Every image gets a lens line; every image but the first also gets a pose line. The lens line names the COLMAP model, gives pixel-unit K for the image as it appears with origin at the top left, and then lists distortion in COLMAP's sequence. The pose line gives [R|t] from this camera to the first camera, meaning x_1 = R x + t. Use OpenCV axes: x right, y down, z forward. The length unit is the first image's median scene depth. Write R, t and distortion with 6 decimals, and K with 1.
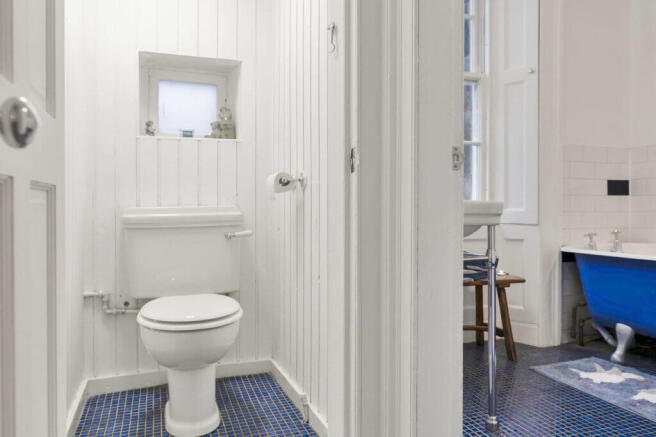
lens RADIAL K [[480.8, 0, 328.0], [0, 480.8, 218.5], [0, 0, 1]] dist [0.007377, 0.002398]
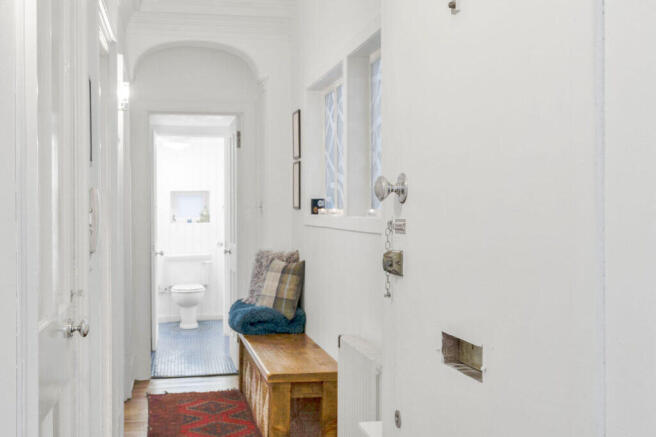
lens RADIAL K [[807.1, 0, 328.0], [0, 807.1, 218.5], [0, 0, 1]] dist [0.012177, 0.020432]
pose [[0.986678, -0.002178, -0.162668, 0.841229], [0.001256, 0.999983, -0.005767, -0.129468], [0.162678, 0.005486, 0.986664, -2.301577]]
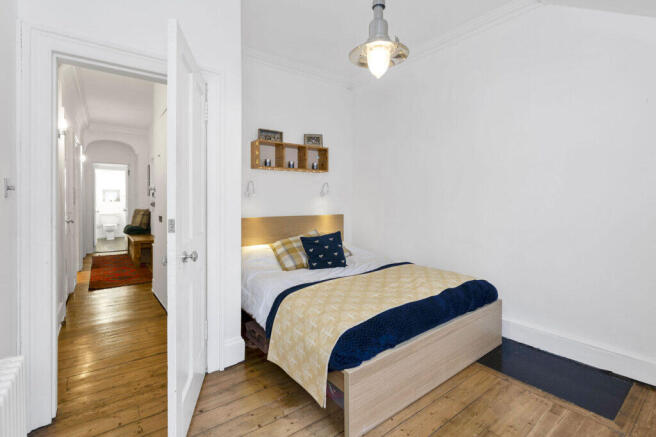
lens RADIAL K [[305.3, 0, 327.4], [0, 305.3, 205.1], [0, 0, 1]] dist [-0.002100, -0.000257]
pose [[0.962760, 0.000034, 0.270357, 1.132404], [0.000181, 1.000000, -0.000770, -0.090268], [-0.270357, 0.000790, 0.962760, -3.016819]]
